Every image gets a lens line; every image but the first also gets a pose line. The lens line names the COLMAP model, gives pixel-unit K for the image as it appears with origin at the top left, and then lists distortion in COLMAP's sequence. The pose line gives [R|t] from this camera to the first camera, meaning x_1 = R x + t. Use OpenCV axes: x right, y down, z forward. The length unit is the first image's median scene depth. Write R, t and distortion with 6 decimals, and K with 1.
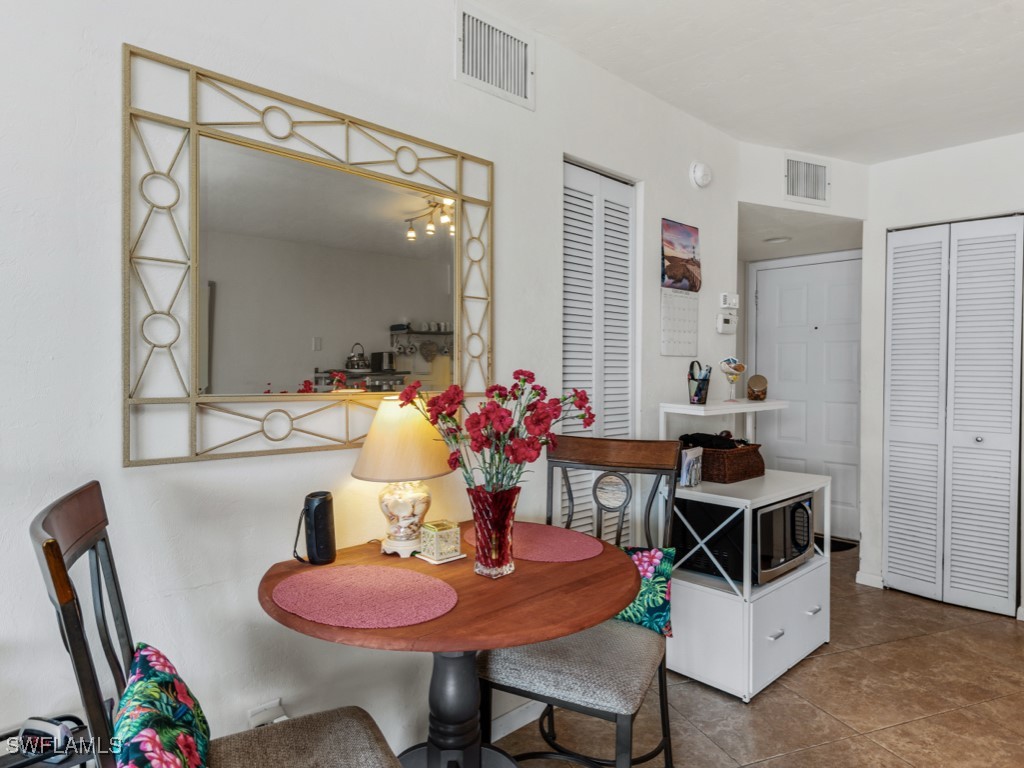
lens RADIAL K [[625.6, 0, 504.0], [0, 625.6, 386.6], [0, 0, 1]] dist [0.004481, 0.001430]
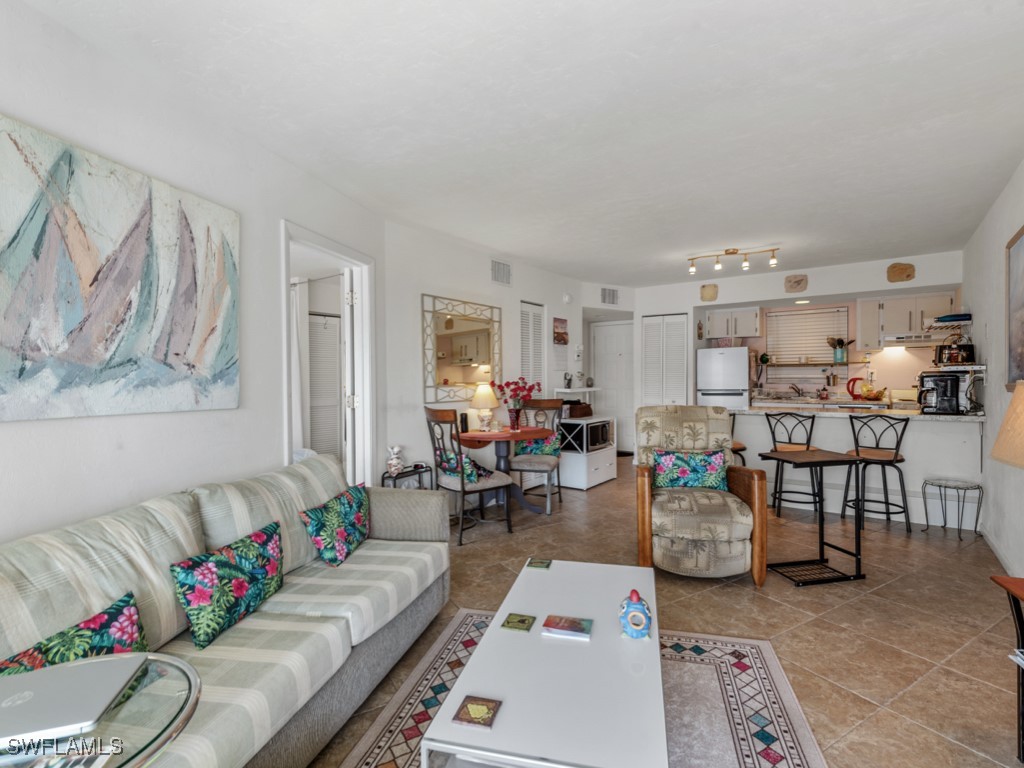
lens RADIAL K [[499.8, 0, 518.3], [0, 499.8, 384.9], [0, 0, 1]] dist [0.004721, 0.000735]
pose [[0.980015, -0.013975, 0.198431, -0.353955], [0.014508, 0.999894, -0.001231, 0.013684], [-0.198393, 0.004085, 0.980114, -1.157744]]
